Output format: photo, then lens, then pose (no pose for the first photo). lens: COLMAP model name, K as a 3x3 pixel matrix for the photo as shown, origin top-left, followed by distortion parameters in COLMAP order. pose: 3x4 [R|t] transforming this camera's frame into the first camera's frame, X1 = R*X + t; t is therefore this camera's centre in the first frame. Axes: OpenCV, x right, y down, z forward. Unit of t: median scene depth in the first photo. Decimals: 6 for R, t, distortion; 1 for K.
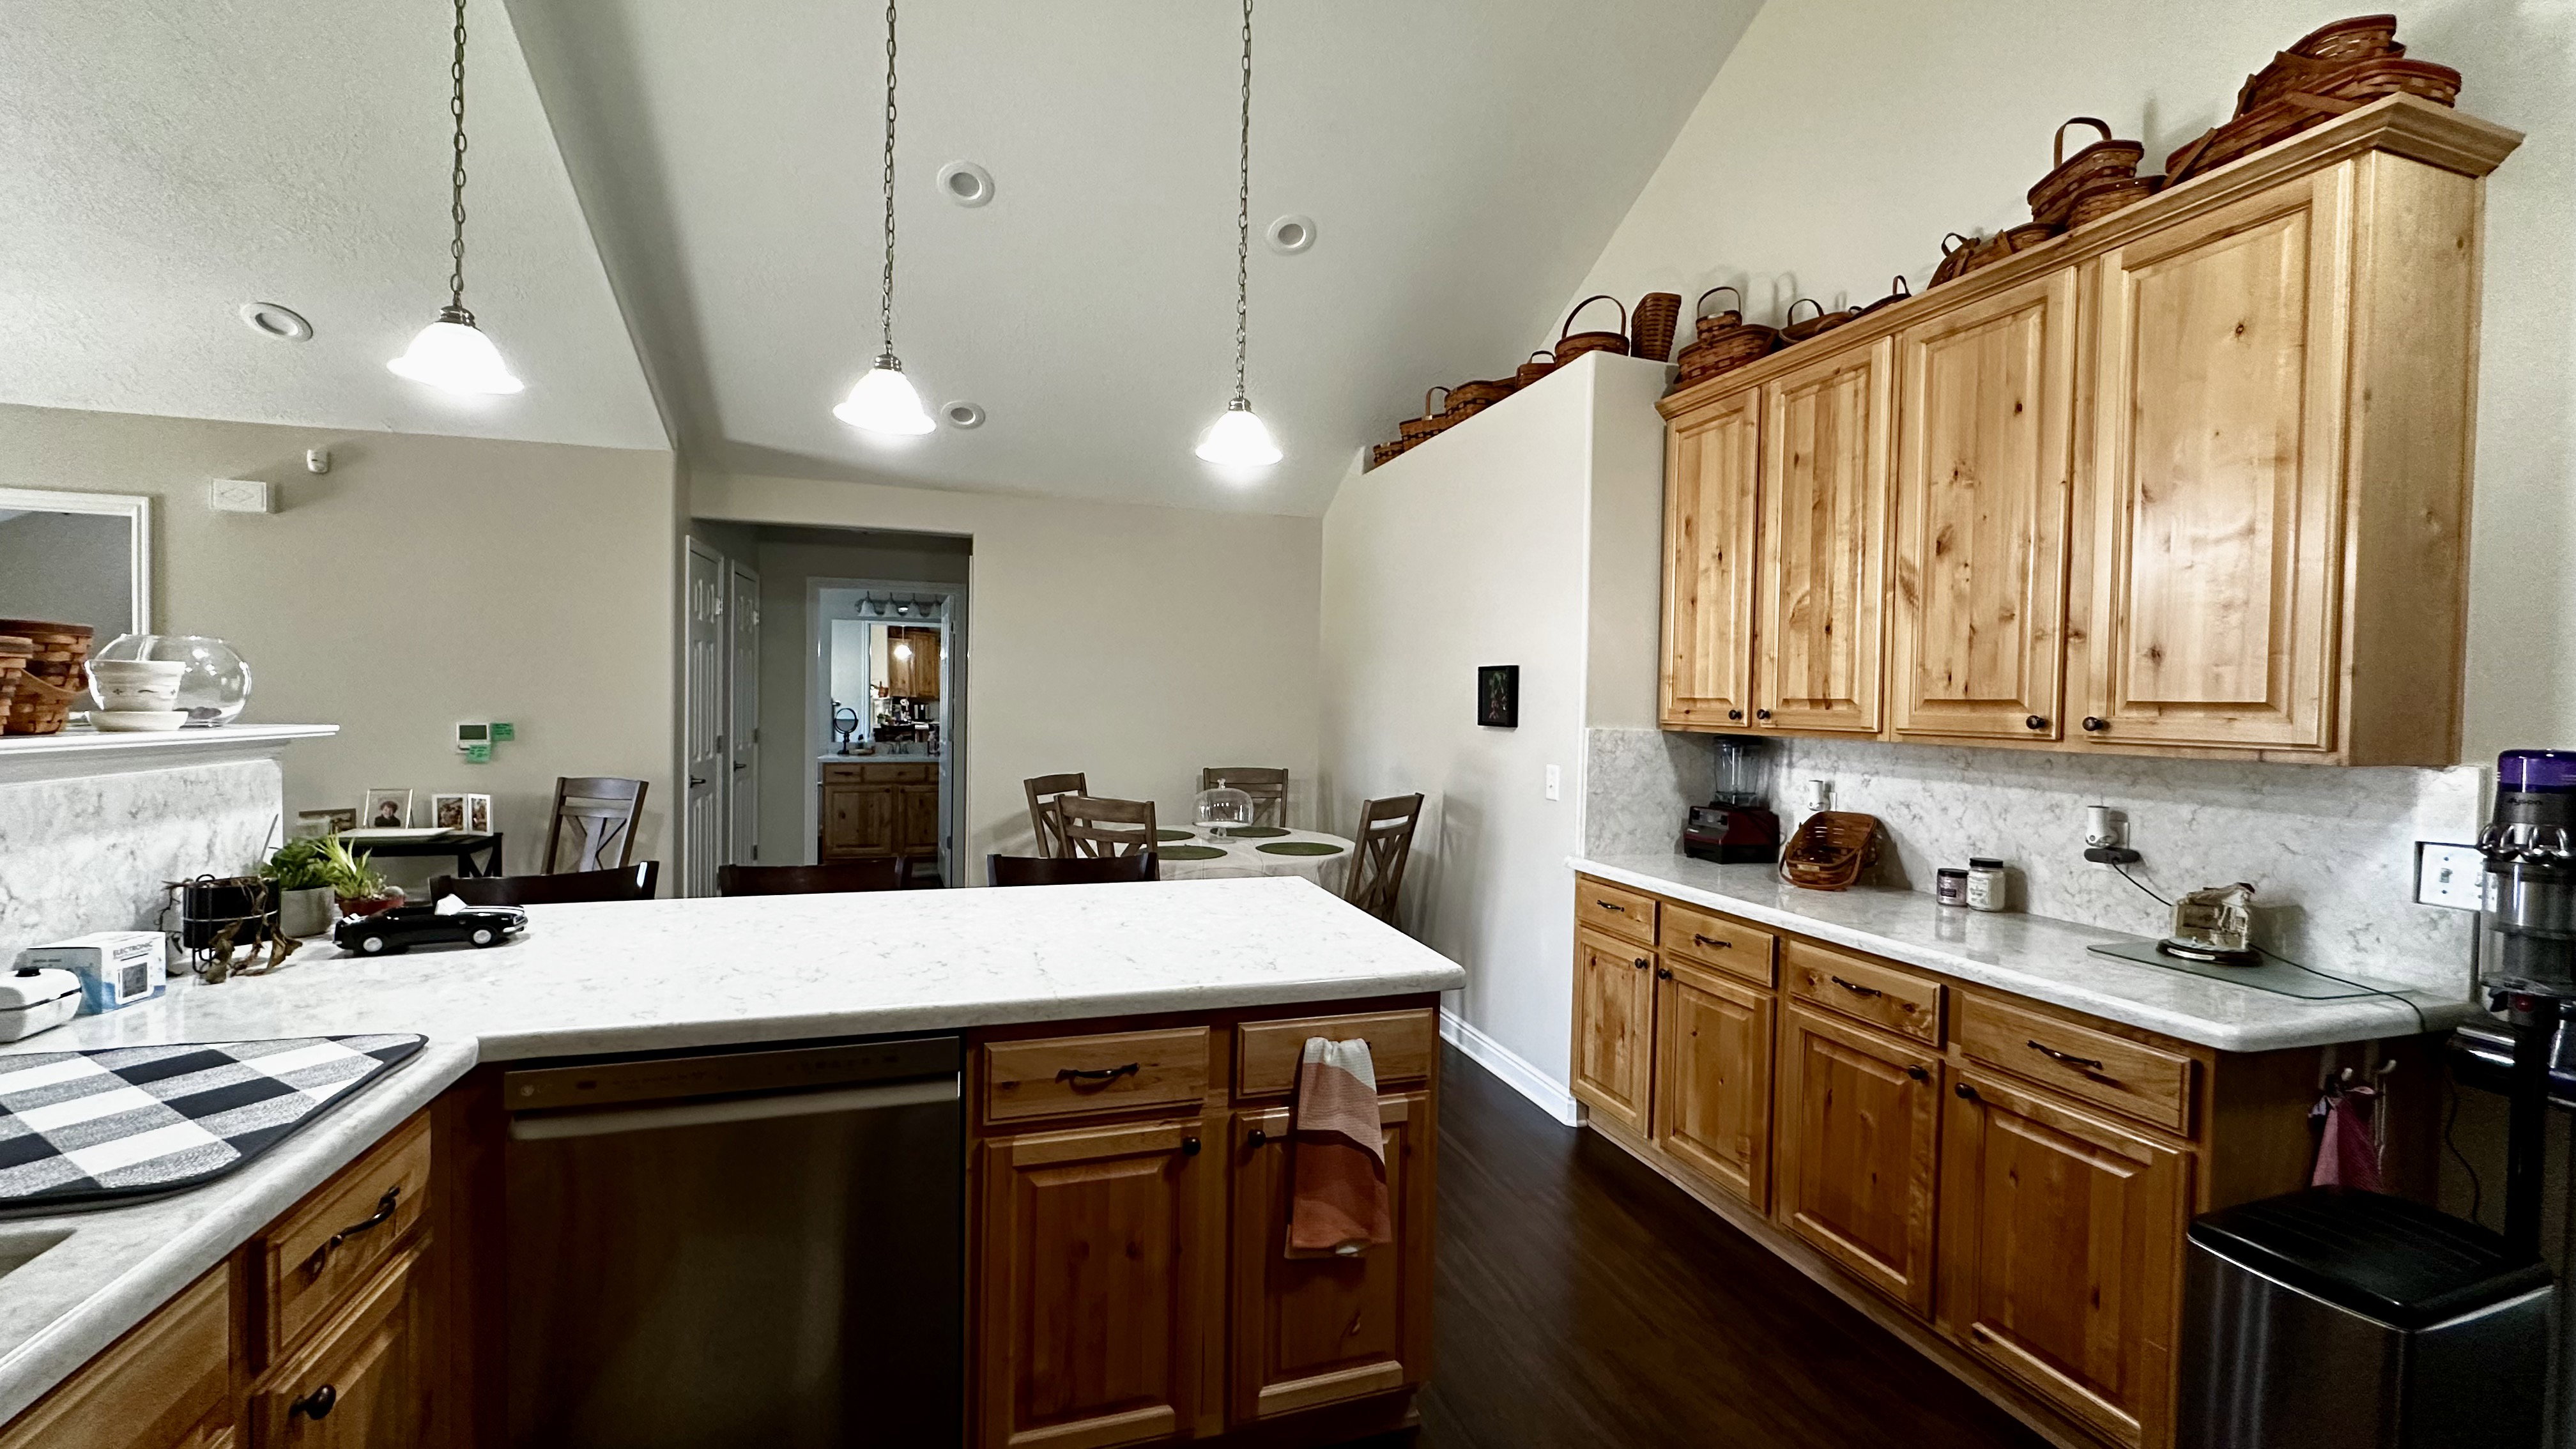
lens RADIAL K [[1023.4, 0, 1289.0], [0, 1023.4, 724.0], [0, 0, 1]] dist [-0.002973, -0.000565]
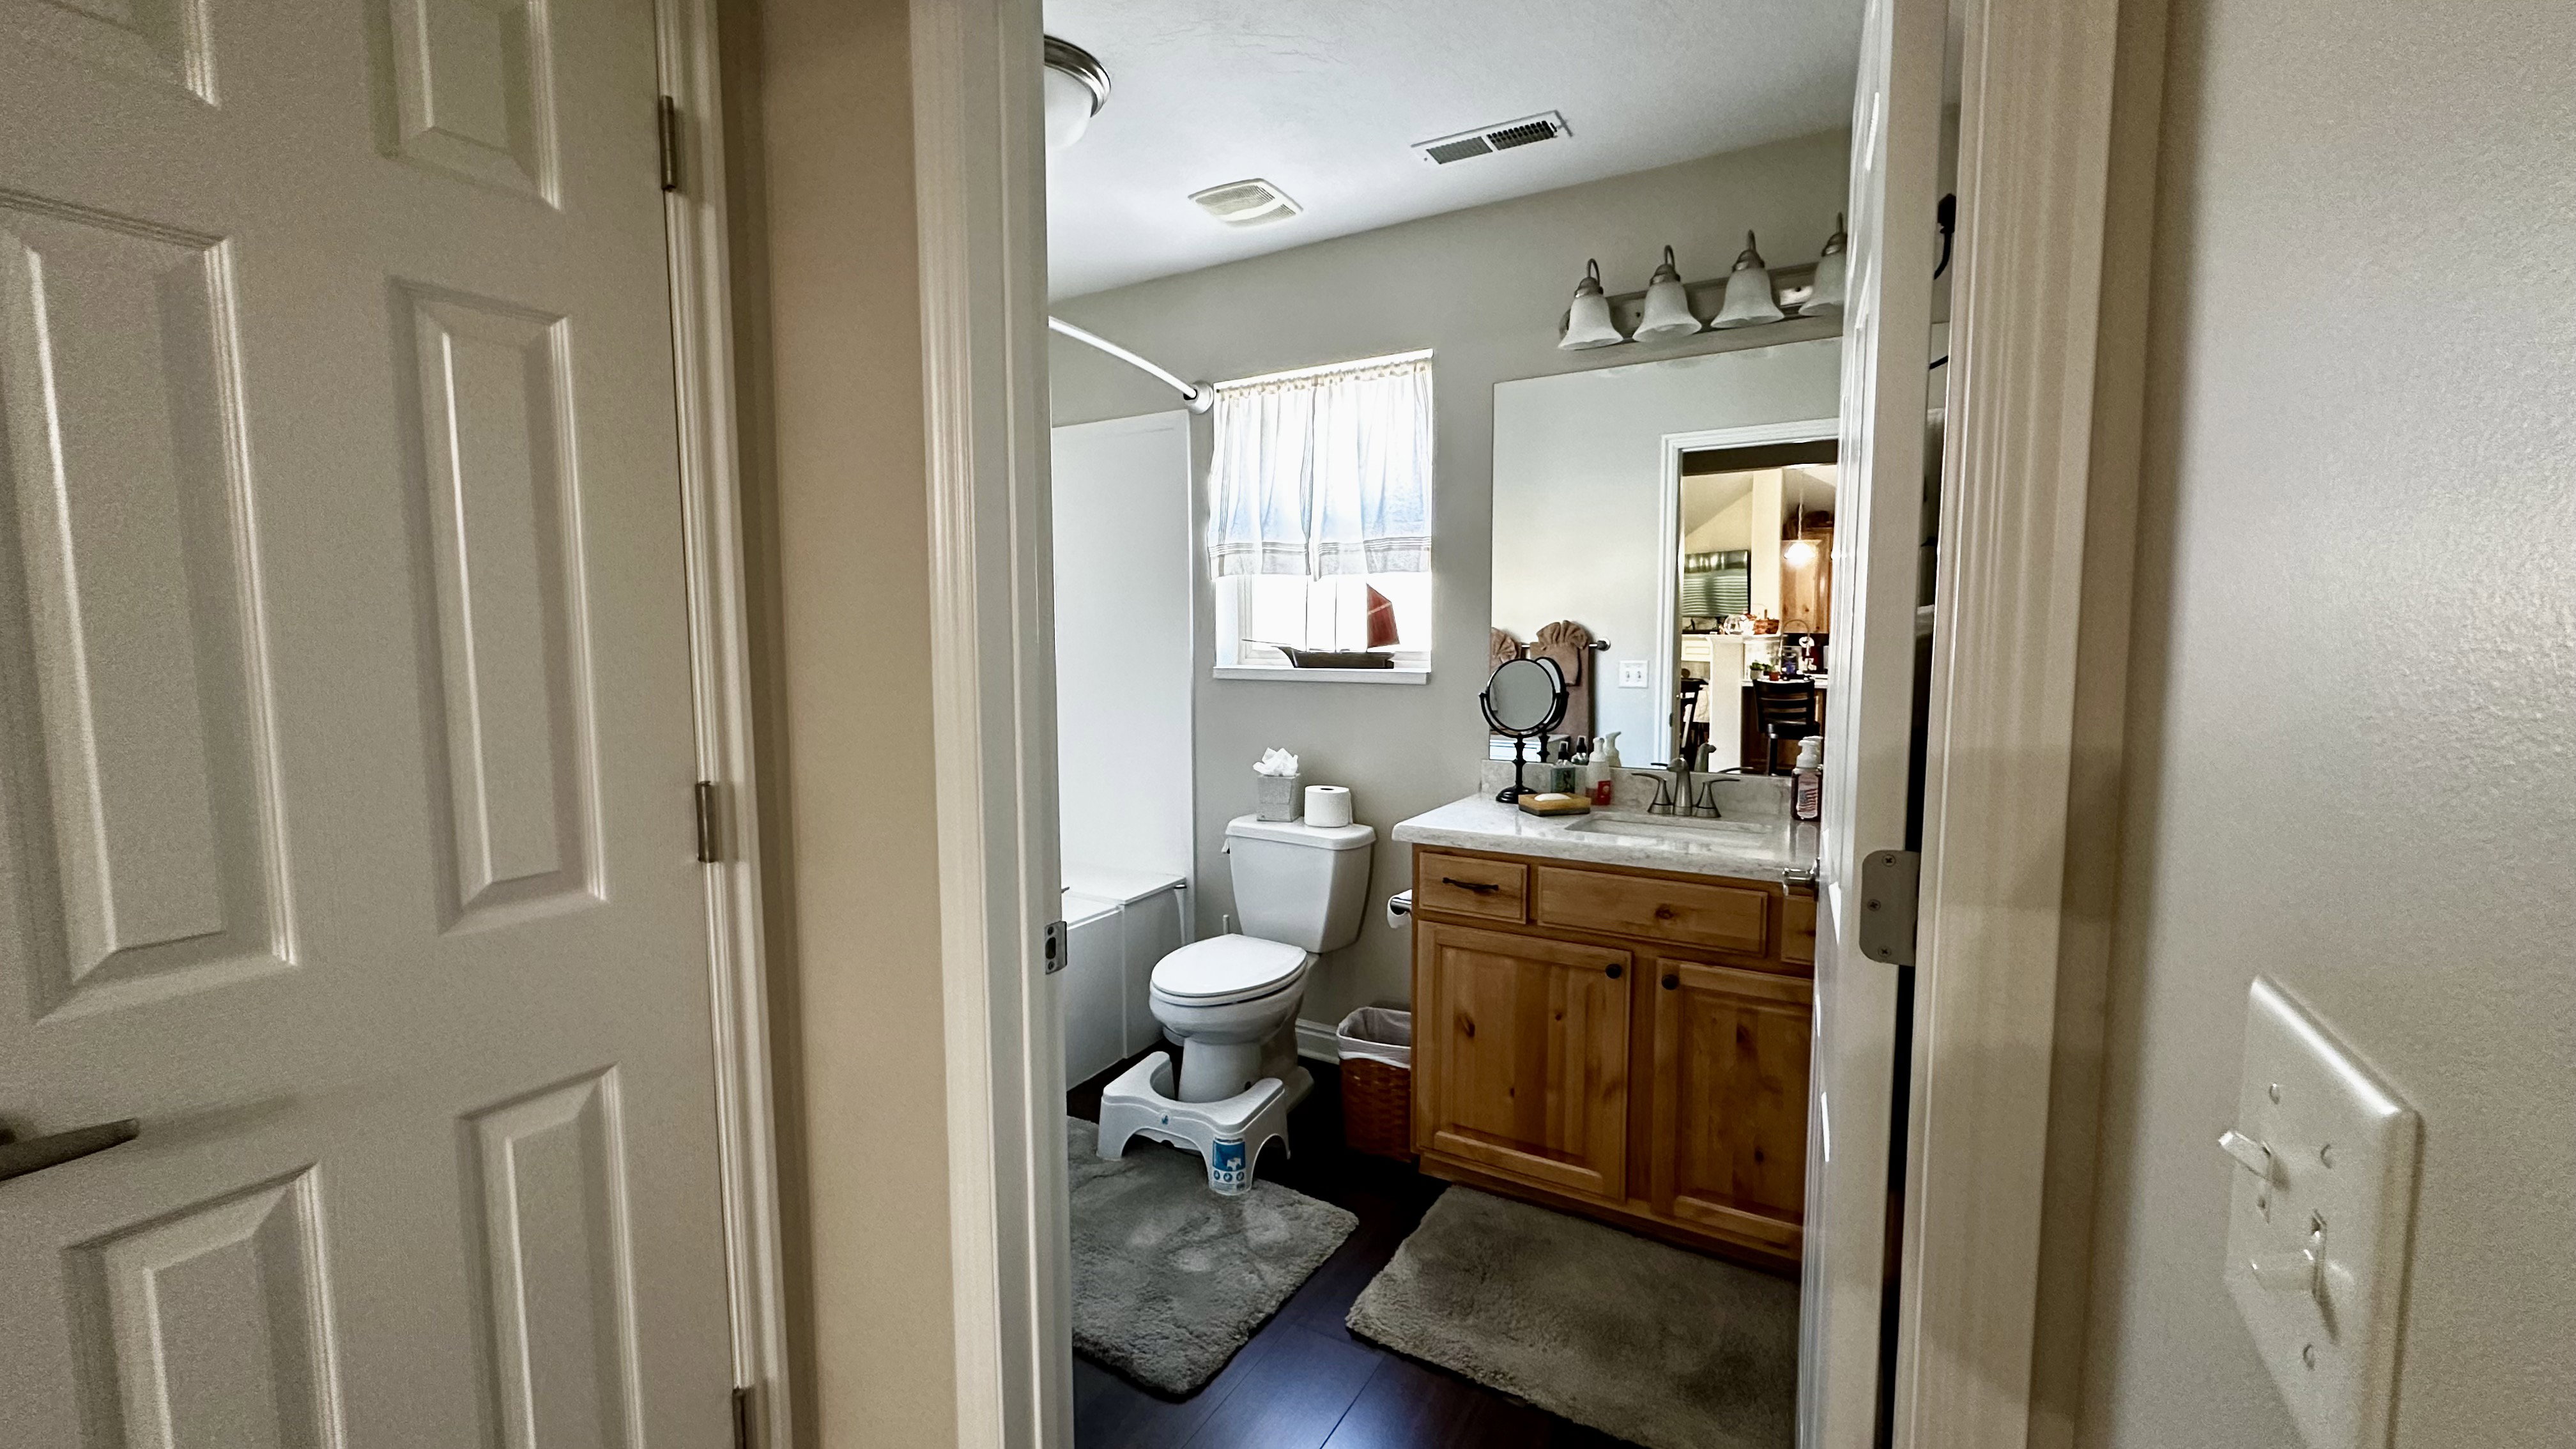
lens RADIAL K [[1023.4, 0, 1286.9], [0, 1023.4, 723.0], [0, 0, 1]] dist [-0.002973, -0.000565]
pose [[0.661711, 0.047005, -0.748284, -0.250952], [-0.005477, 0.998309, 0.057867, -0.014128], [0.749739, -0.034193, 0.660850, 0.756475]]
